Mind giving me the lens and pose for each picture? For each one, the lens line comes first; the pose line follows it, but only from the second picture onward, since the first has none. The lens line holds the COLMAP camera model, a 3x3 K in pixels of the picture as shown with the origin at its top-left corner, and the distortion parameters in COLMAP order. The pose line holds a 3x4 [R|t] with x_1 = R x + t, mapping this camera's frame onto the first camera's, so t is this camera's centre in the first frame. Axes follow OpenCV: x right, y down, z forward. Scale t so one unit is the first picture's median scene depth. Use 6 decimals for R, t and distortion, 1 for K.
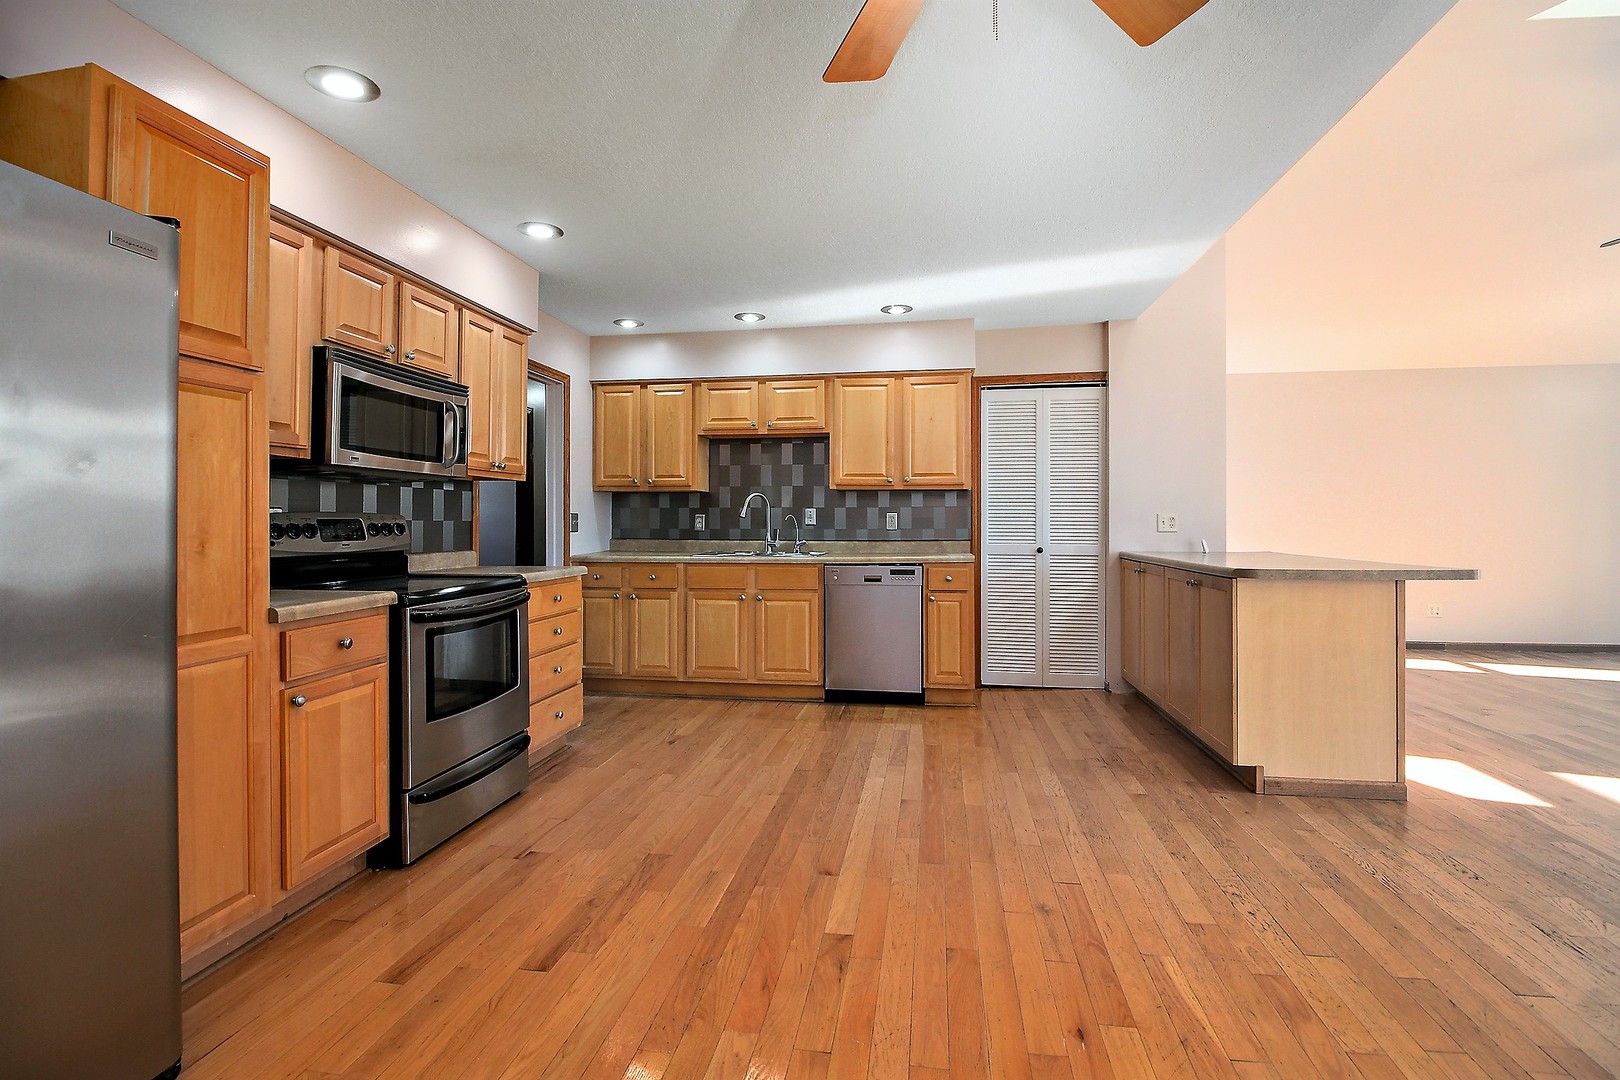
lens RADIAL K [[761.2, 0, 776.5], [0, 761.2, 511.7], [0, 0, 1]] dist [-0.004171, -0.005475]
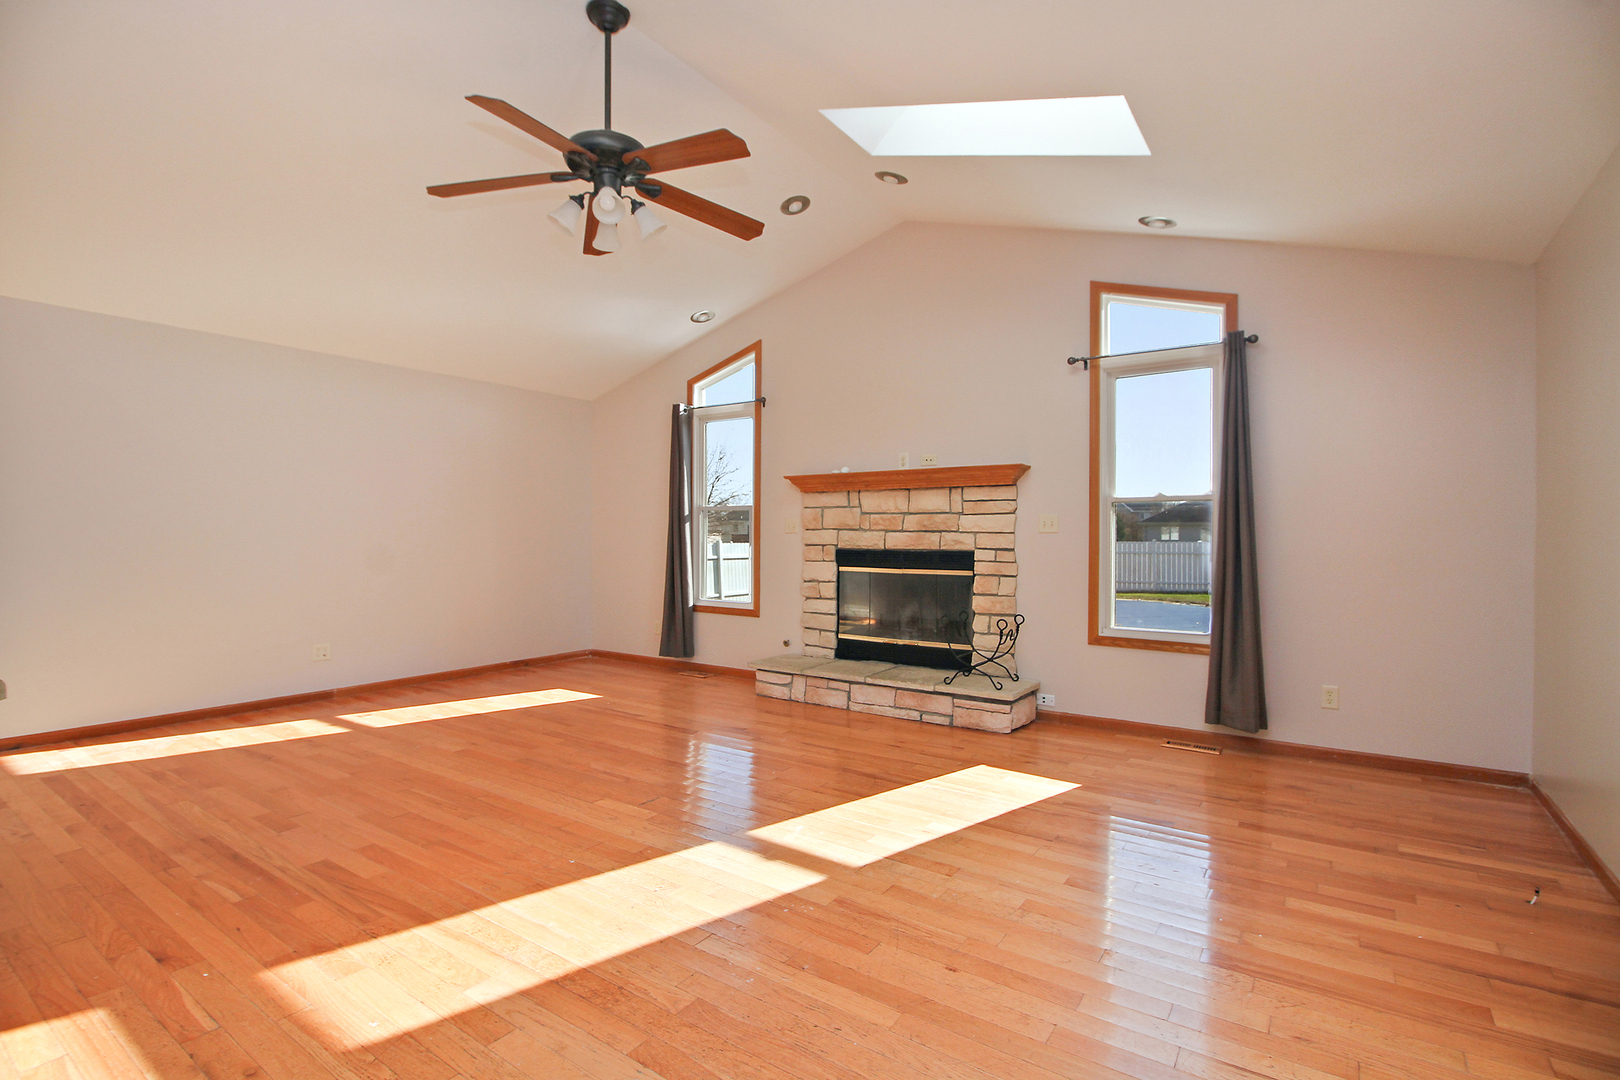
lens RADIAL K [[761.2, 0, 801.4], [0, 761.2, 539.5], [0, 0, 1]] dist [-0.004171, -0.005475]
pose [[0.405663, -0.006923, 0.913997, 0.644193], [-0.010839, 0.999865, 0.012384, -0.008679], [-0.913959, -0.014931, 0.405533, 0.359411]]
